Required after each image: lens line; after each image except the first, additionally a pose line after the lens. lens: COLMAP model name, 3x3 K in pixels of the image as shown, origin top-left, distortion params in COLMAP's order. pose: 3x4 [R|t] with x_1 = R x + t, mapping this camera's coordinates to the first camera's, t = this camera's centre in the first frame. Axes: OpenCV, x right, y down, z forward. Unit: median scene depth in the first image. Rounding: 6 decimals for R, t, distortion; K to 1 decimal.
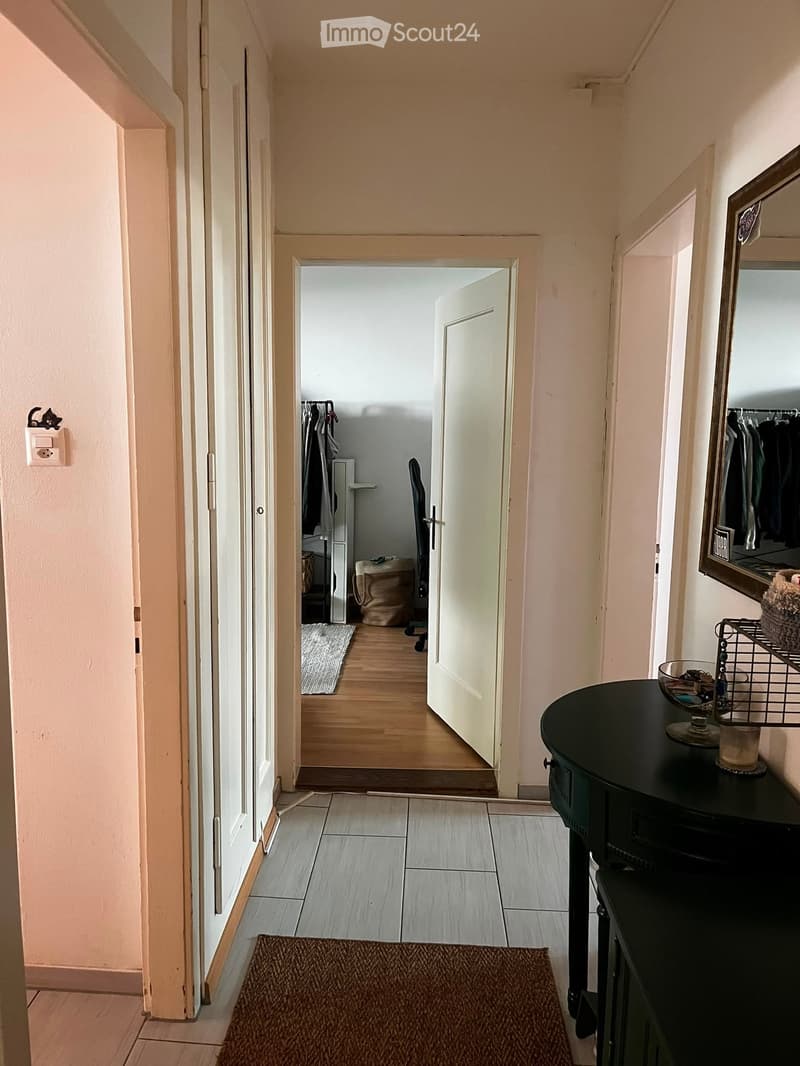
lens RADIAL K [[804.4, 0, 404.6], [0, 804.4, 537.6], [0, 0, 1]] dist [0.088340, -0.135680]
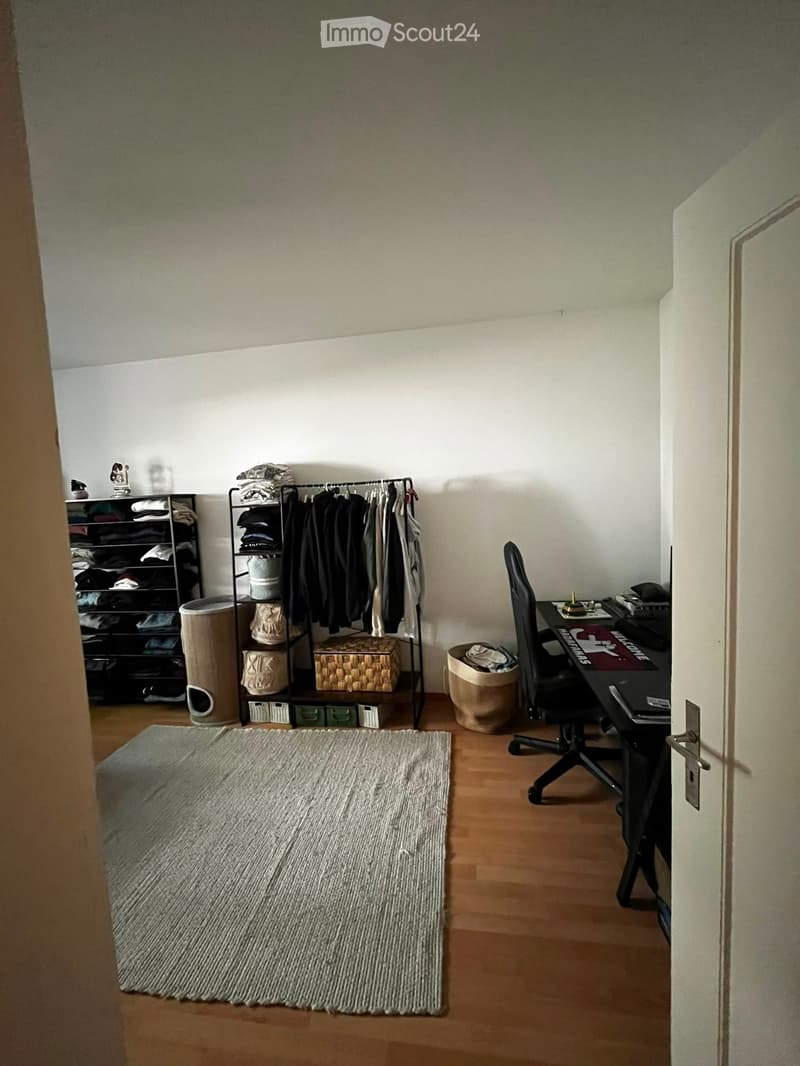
lens RADIAL K [[432.1, 0, 397.8], [0, 432.1, 530.9], [0, 0, 1]] dist [-0.000349, 0.000018]
pose [[0.991137, -0.056296, -0.120323, -0.049767], [0.048253, 0.996466, -0.068749, -0.077948], [0.123768, 0.062334, 0.990351, 0.526280]]
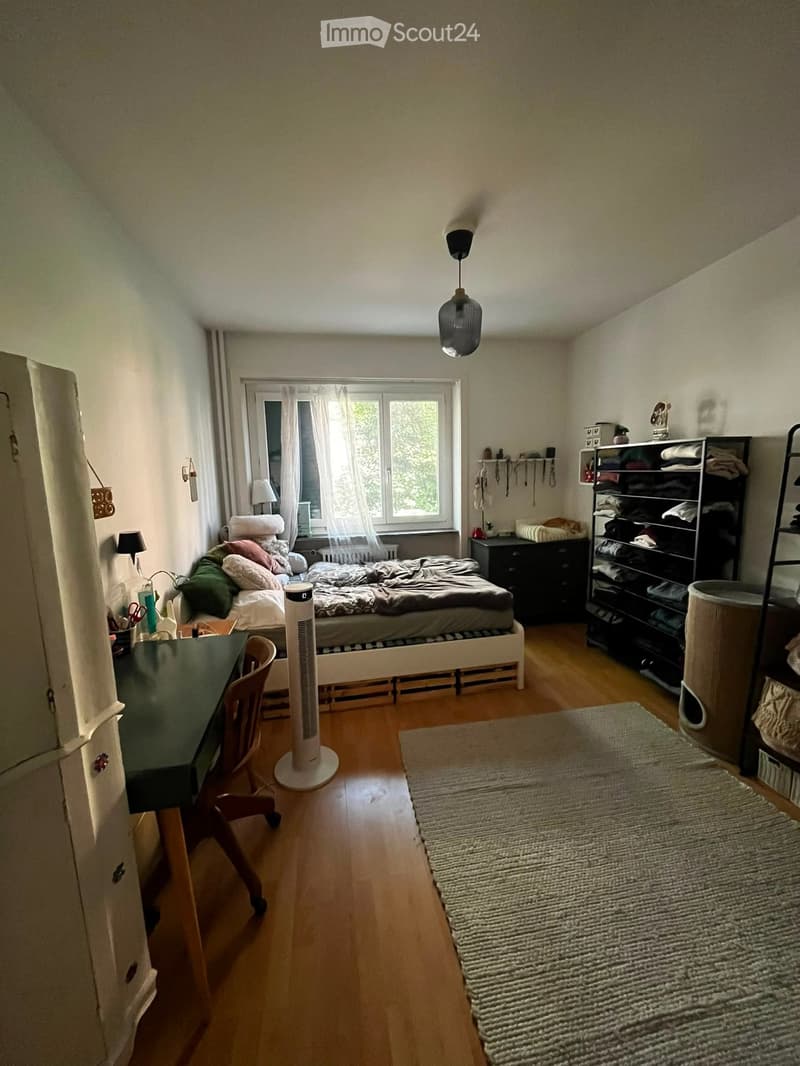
lens RADIAL K [[432.1, 0, 397.8], [0, 432.1, 530.9], [0, 0, 1]] dist [-0.000349, 0.000018]
pose [[0.207036, 0.119324, -0.971029, -0.043835], [-0.118815, 0.988254, 0.096107, -0.090725], [0.971092, 0.095475, 0.218781, 0.656139]]
